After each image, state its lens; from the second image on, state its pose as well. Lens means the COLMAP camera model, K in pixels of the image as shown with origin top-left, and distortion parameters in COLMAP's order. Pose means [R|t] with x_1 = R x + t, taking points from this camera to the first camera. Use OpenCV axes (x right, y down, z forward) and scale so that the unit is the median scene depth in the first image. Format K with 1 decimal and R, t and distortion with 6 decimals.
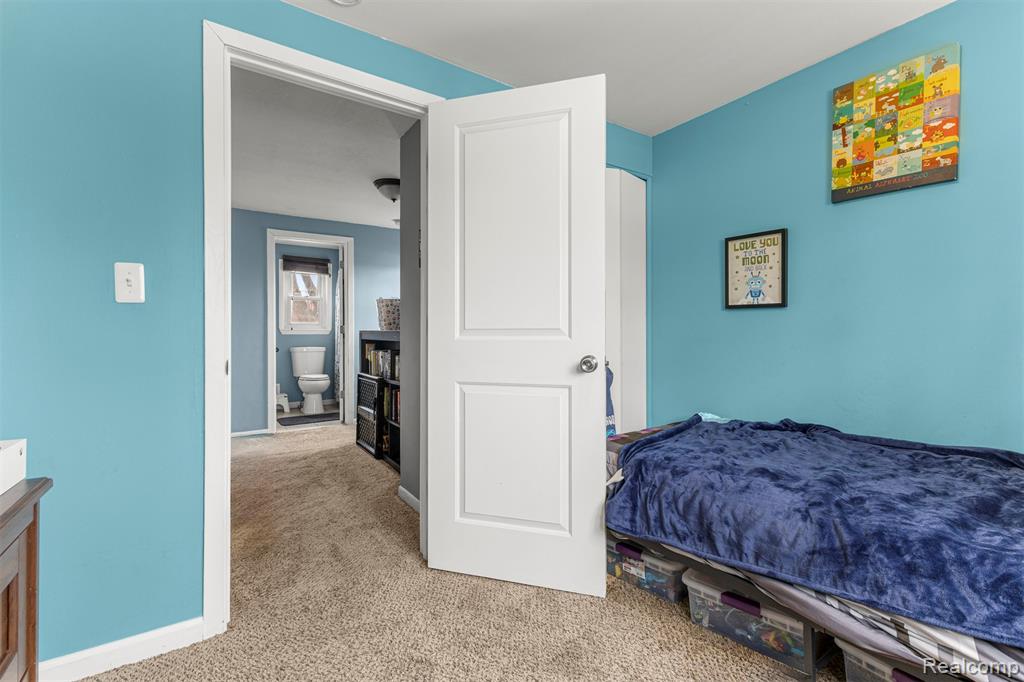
lens RADIAL K [[439.0, 0, 507.4], [0, 439.0, 326.0], [0, 0, 1]] dist [0.010294, -0.000668]
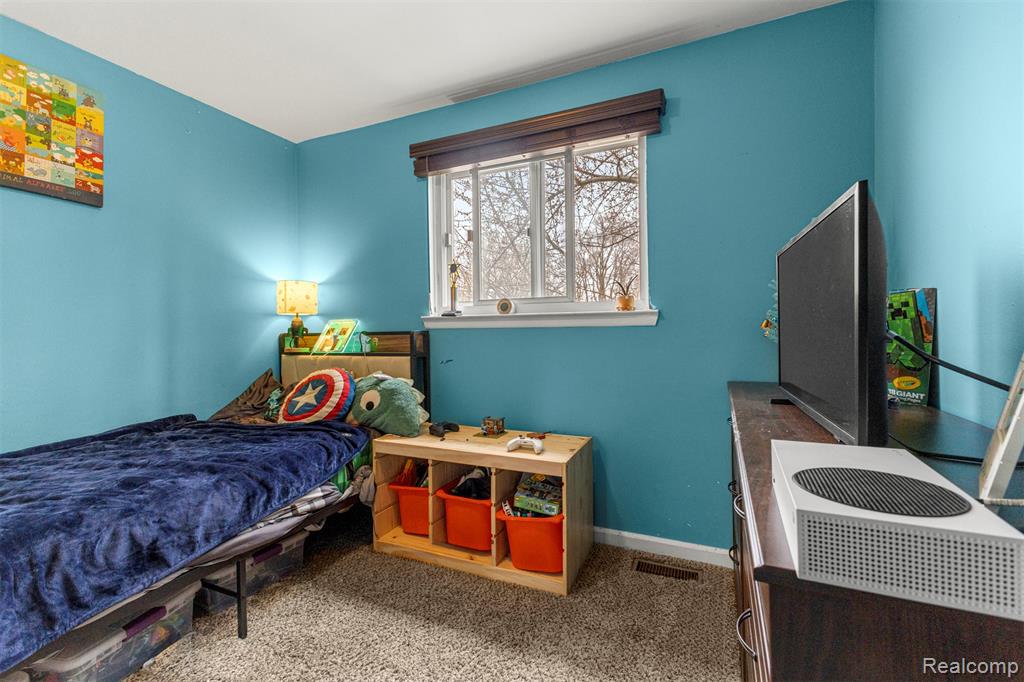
lens RADIAL K [[439.0, 0, 507.4], [0, 439.0, 326.0], [0, 0, 1]] dist [0.010294, -0.000668]
pose [[-0.503130, 0.012664, 0.864118, -0.546906], [0.000930, 0.999900, -0.014112, 0.006167], [-0.864210, -0.006297, -0.503091, 0.636898]]
